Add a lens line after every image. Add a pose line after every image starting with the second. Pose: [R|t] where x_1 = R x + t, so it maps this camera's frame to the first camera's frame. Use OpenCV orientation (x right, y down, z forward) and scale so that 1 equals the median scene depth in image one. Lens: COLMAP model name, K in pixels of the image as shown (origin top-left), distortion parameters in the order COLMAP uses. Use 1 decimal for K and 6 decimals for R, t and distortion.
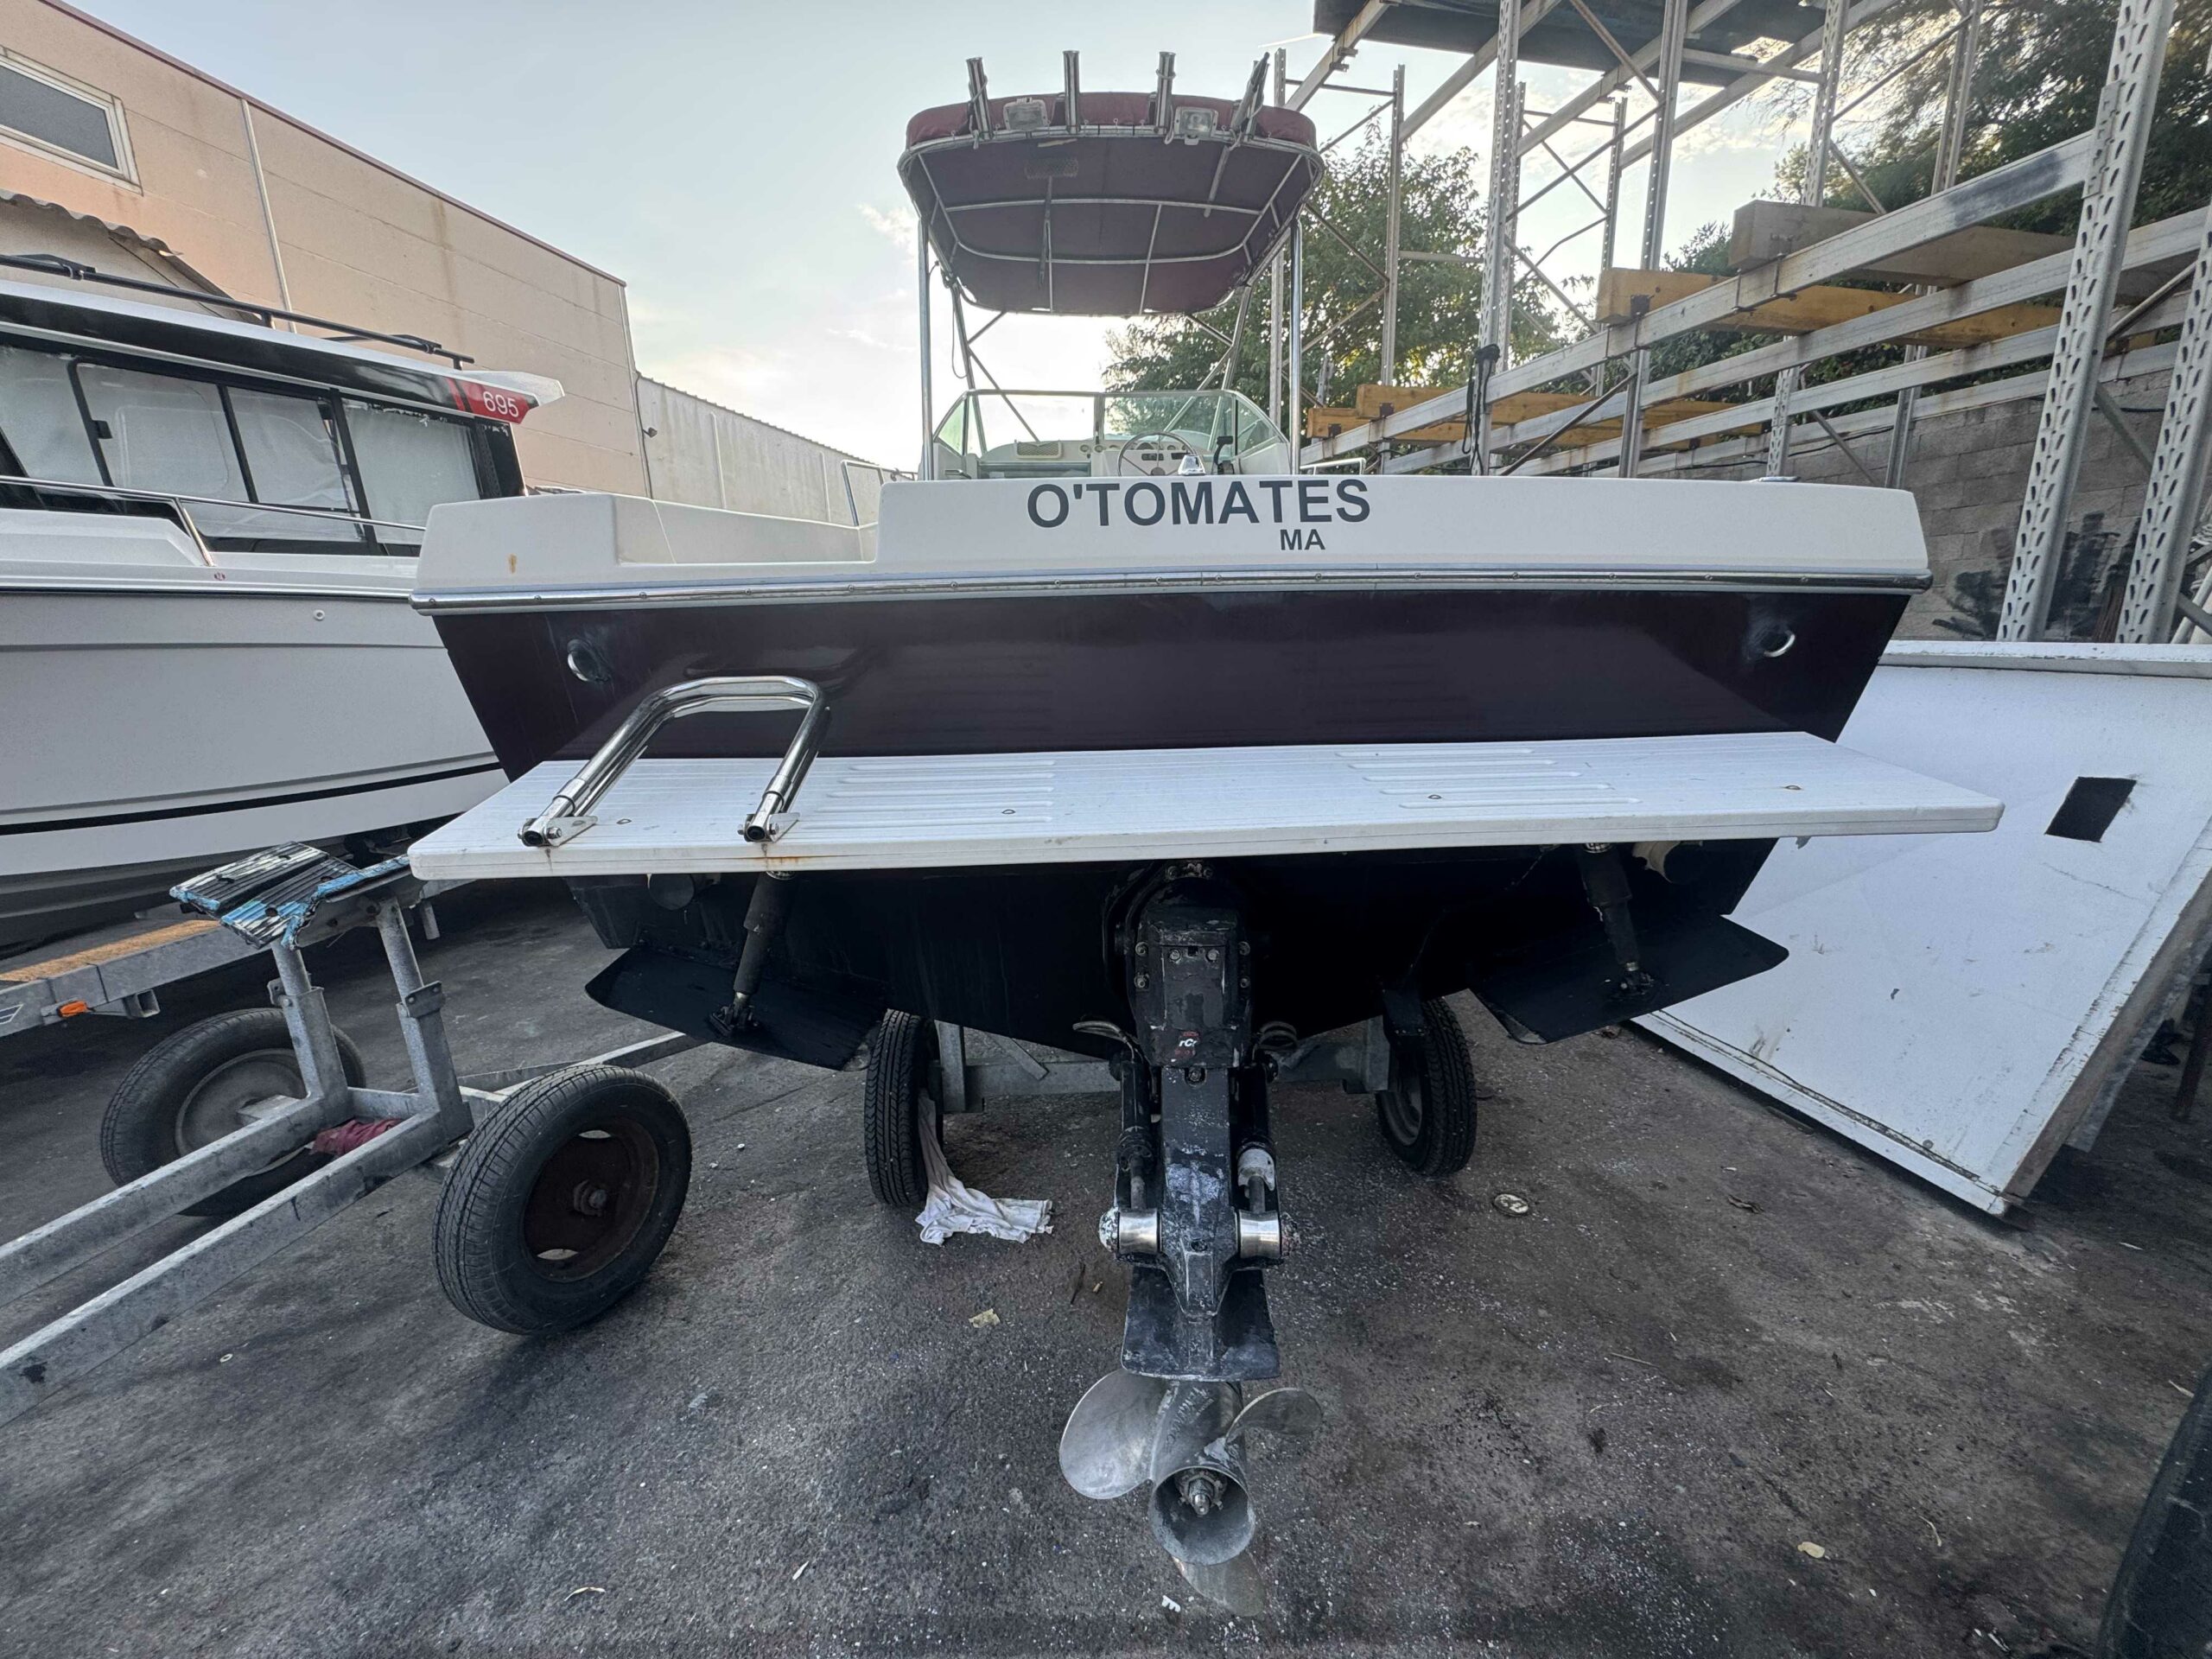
lens RADIAL K [[887.8, 0, 1109.3], [0, 887.8, 826.5], [0, 0, 1]] dist [-0.002154, -0.000527]
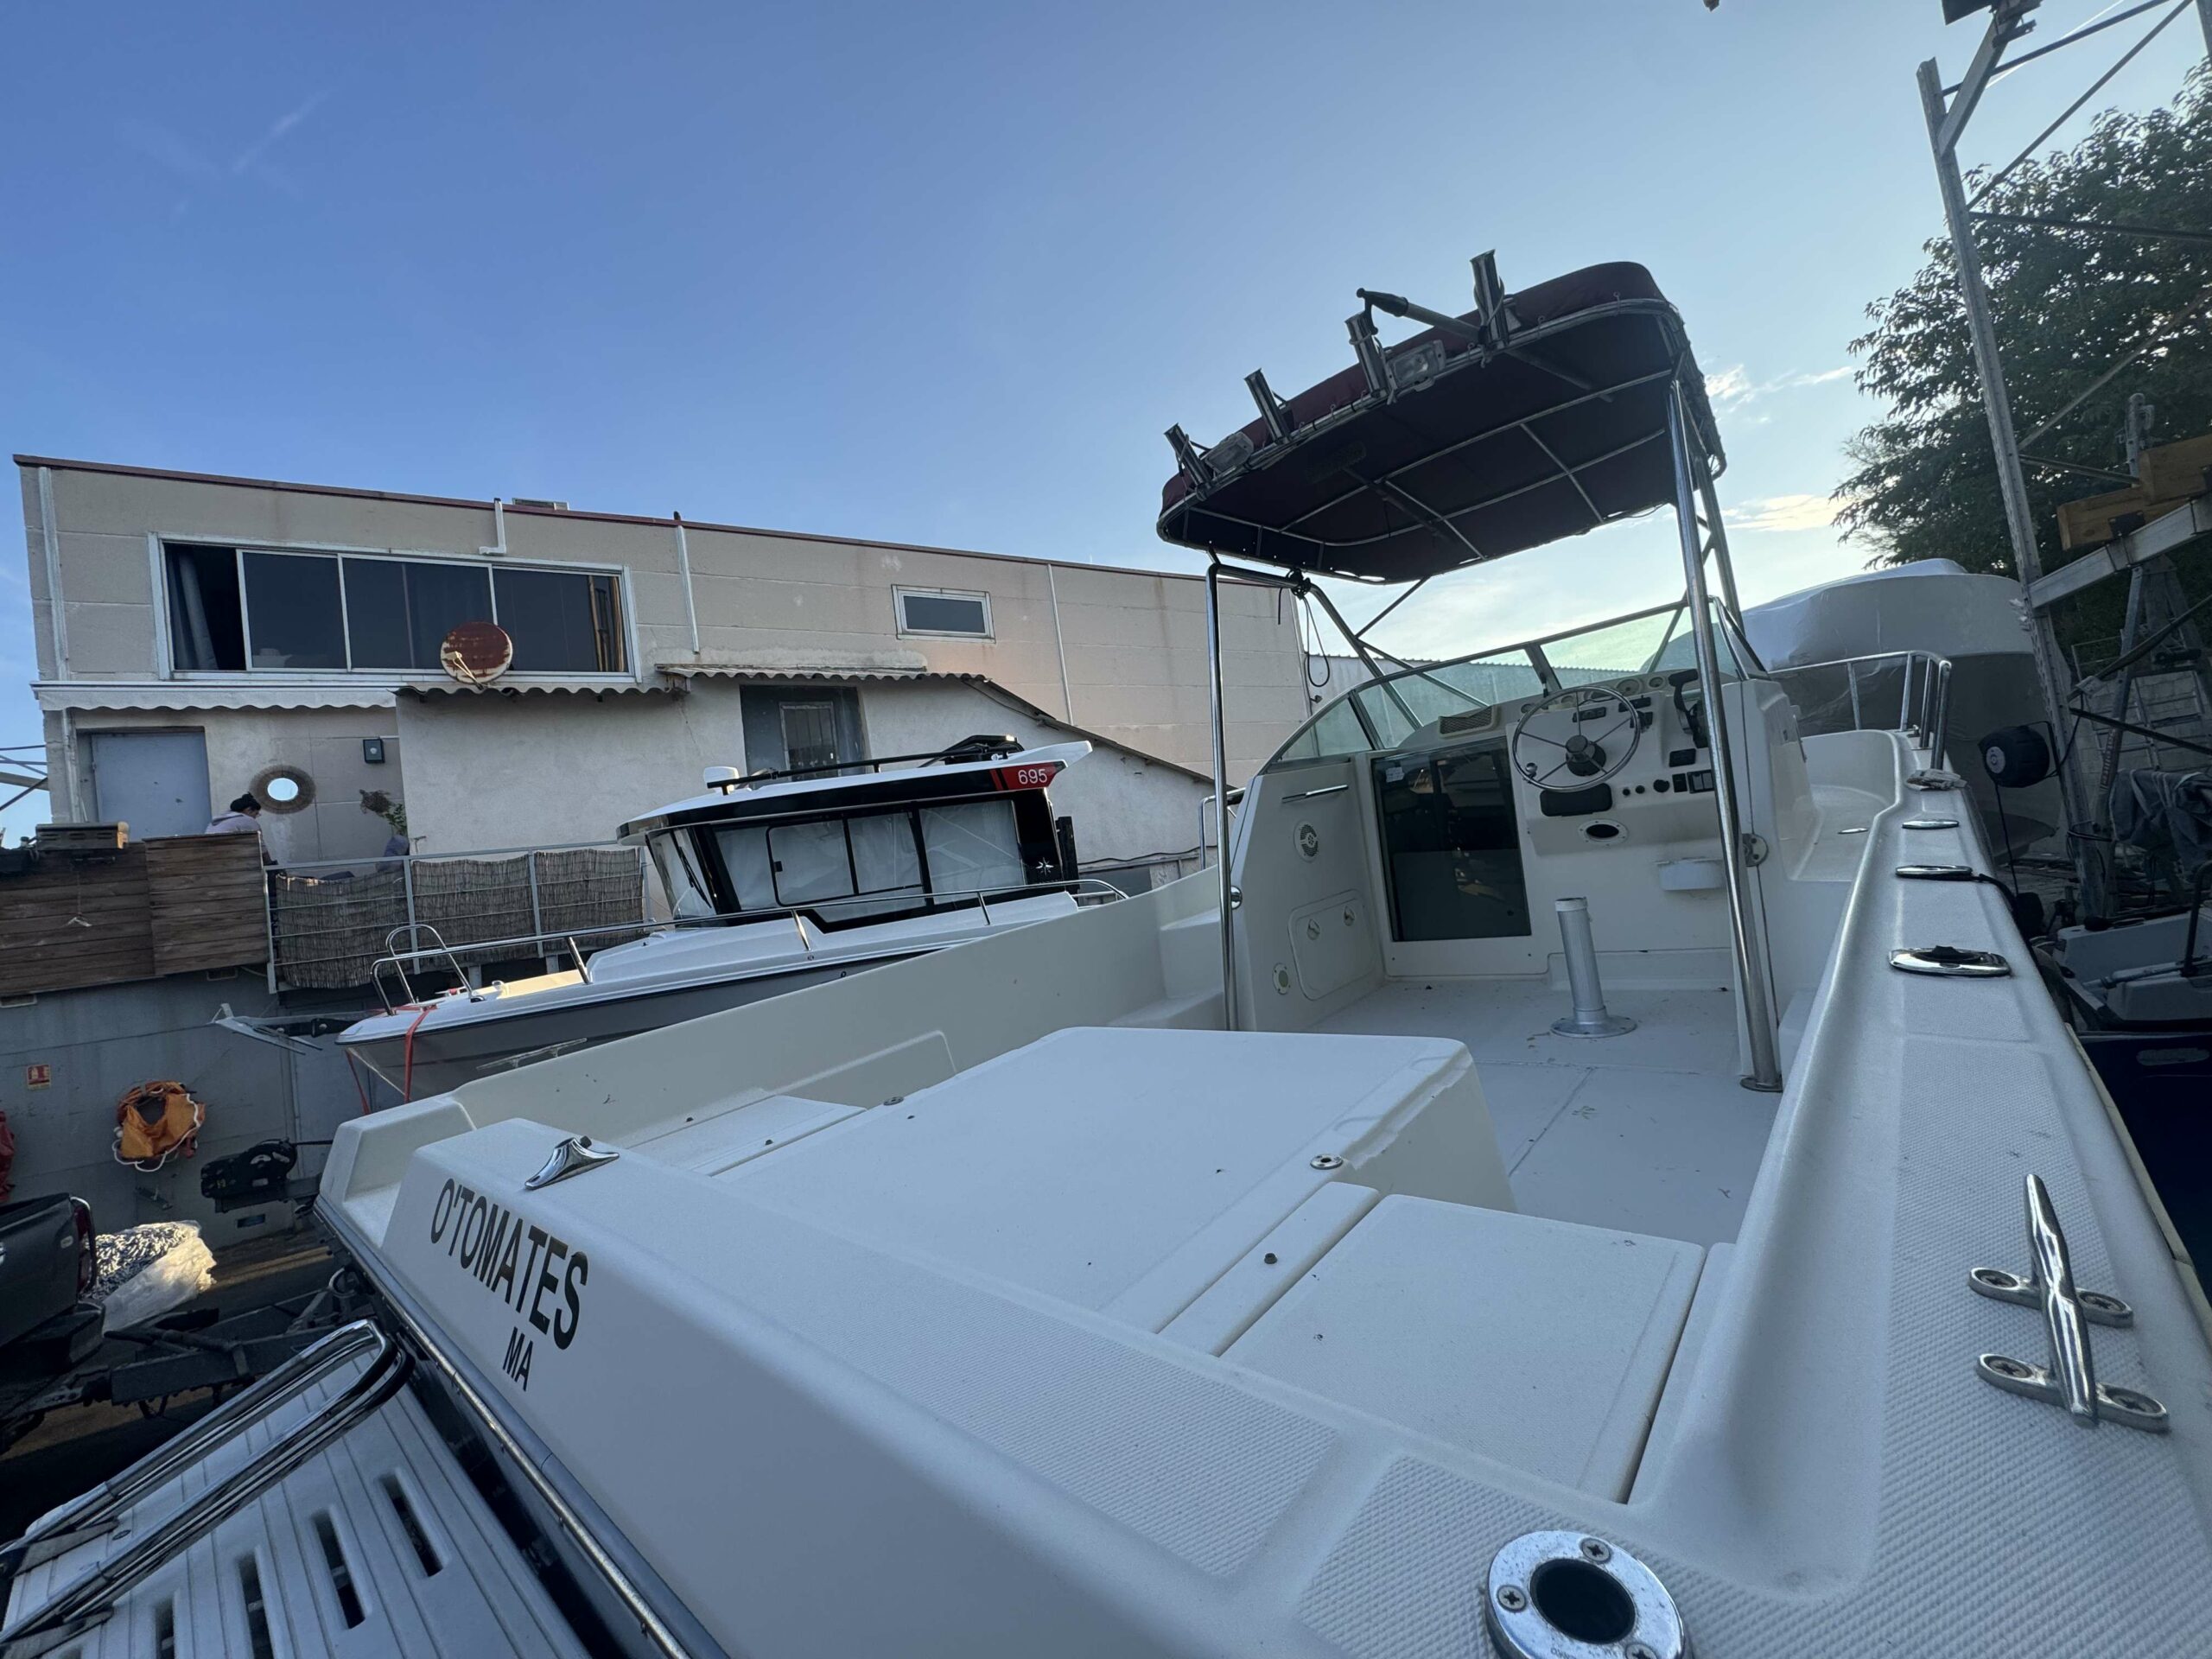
lens RADIAL K [[887.8, 0, 1108.5], [0, 887.8, 834.8], [0, 0, 1]] dist [-0.002154, -0.000527]
pose [[0.705771, -0.112842, -0.699395, 0.169243], [-0.038878, 0.979576, -0.197280, -0.098724], [0.707372, 0.166426, 0.686970, 0.147810]]
